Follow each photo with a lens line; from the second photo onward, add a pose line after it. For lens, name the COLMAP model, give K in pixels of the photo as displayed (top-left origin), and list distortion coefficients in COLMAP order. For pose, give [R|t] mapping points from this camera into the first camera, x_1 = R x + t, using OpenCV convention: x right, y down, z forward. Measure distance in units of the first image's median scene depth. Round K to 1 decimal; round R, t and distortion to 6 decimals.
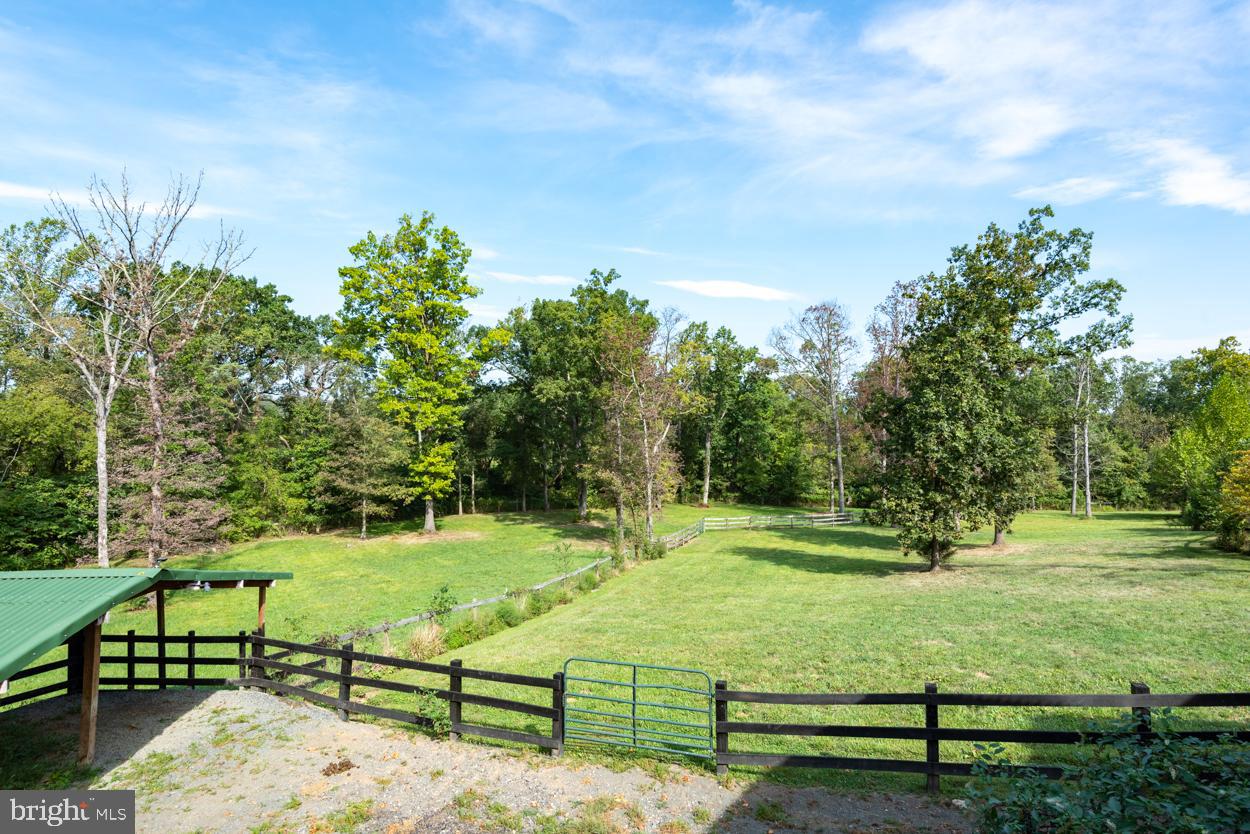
lens RADIAL K [[620.5, 0, 625.0], [0, 620.5, 417.0], [0, 0, 1]] dist [0.037959, -0.026753]
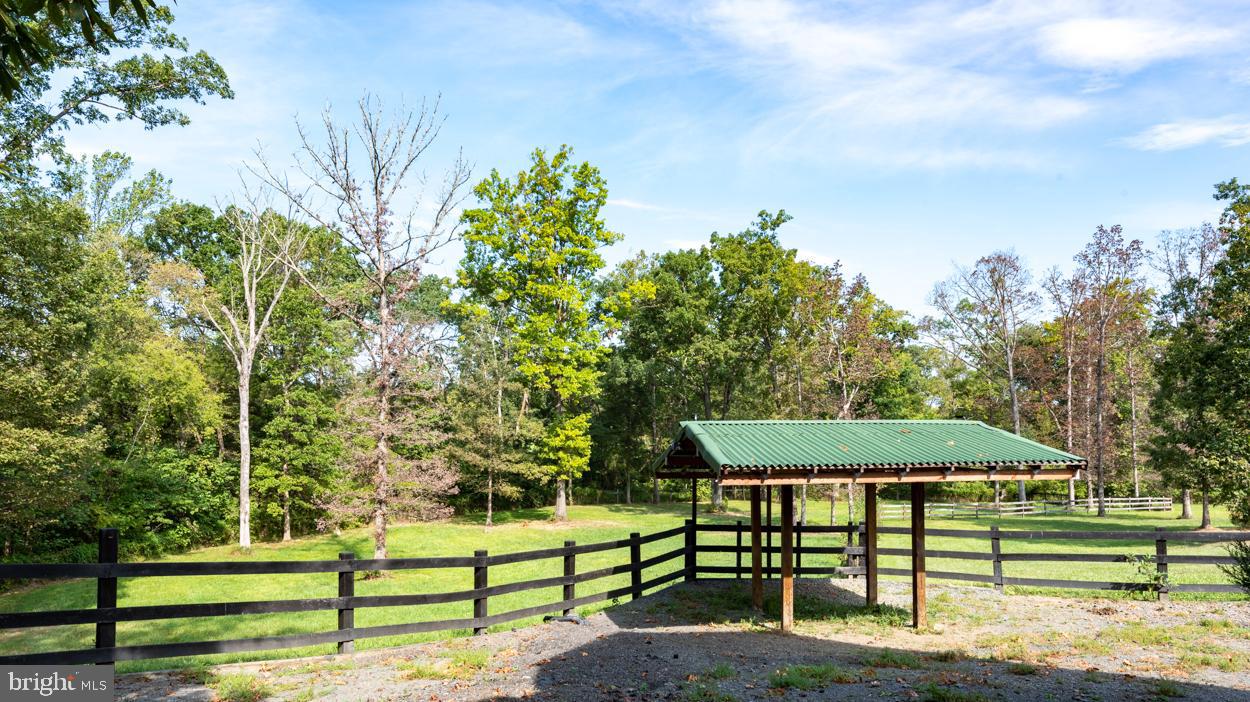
lens RADIAL K [[776.6, 0, 607.0], [0, 776.6, 394.2], [0, 0, 1]] dist [0.020919, -0.000389]
pose [[0.999998, -0.000399, -0.001905, -0.256095], [0.000349, 0.999654, -0.026295, 0.043562], [0.001914, 0.026294, 0.999652, -0.067111]]
